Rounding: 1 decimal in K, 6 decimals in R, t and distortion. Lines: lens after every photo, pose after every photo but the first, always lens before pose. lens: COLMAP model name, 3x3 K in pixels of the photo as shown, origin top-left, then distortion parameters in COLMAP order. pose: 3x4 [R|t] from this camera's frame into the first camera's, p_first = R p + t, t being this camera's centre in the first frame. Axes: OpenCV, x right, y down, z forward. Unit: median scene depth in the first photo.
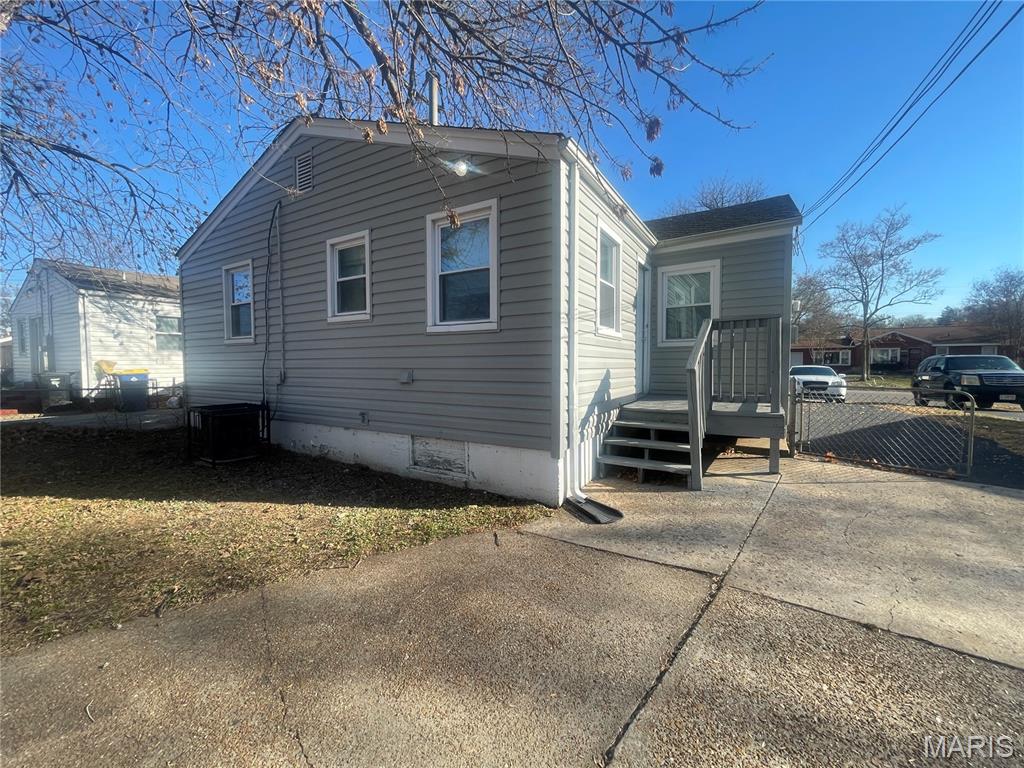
lens RADIAL K [[413.9, 0, 510.9], [0, 413.9, 382.9], [0, 0, 1]] dist [-0.000358, 0.000382]
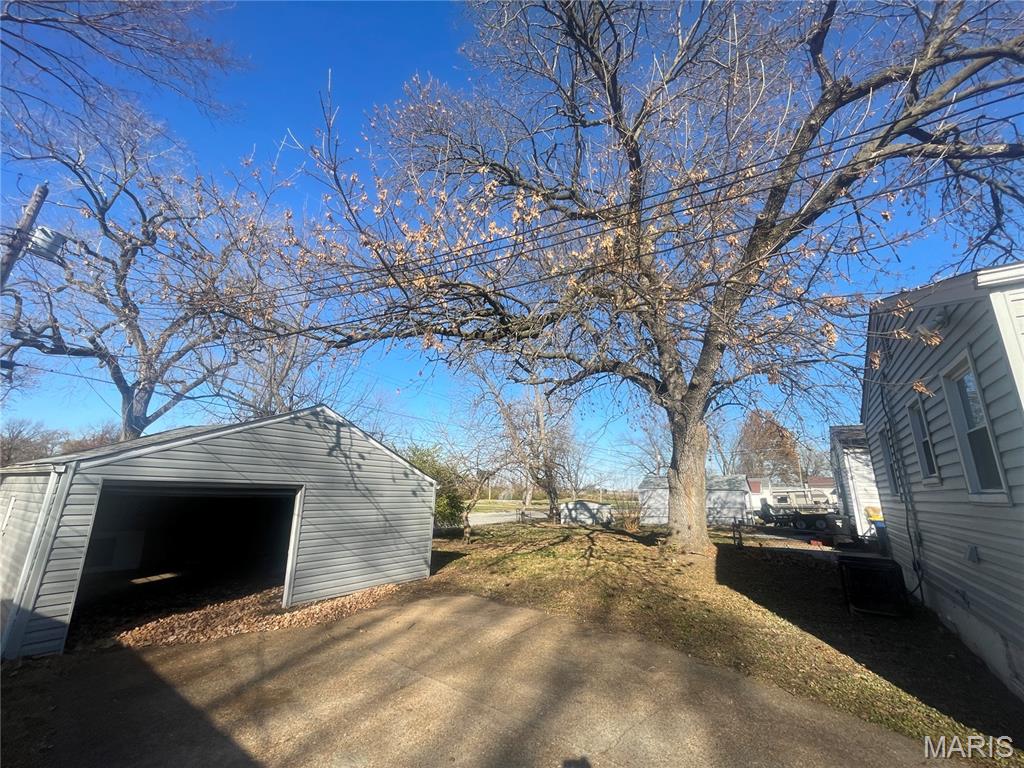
lens RADIAL K [[413.9, 0, 509.7], [0, 413.9, 384.5], [0, 0, 1]] dist [-0.000358, 0.000382]
pose [[-0.054933, -0.249303, -0.966866, 0.903439], [-0.066212, 0.967107, -0.245603, -0.099081], [0.996292, 0.050527, -0.069632, 0.109568]]
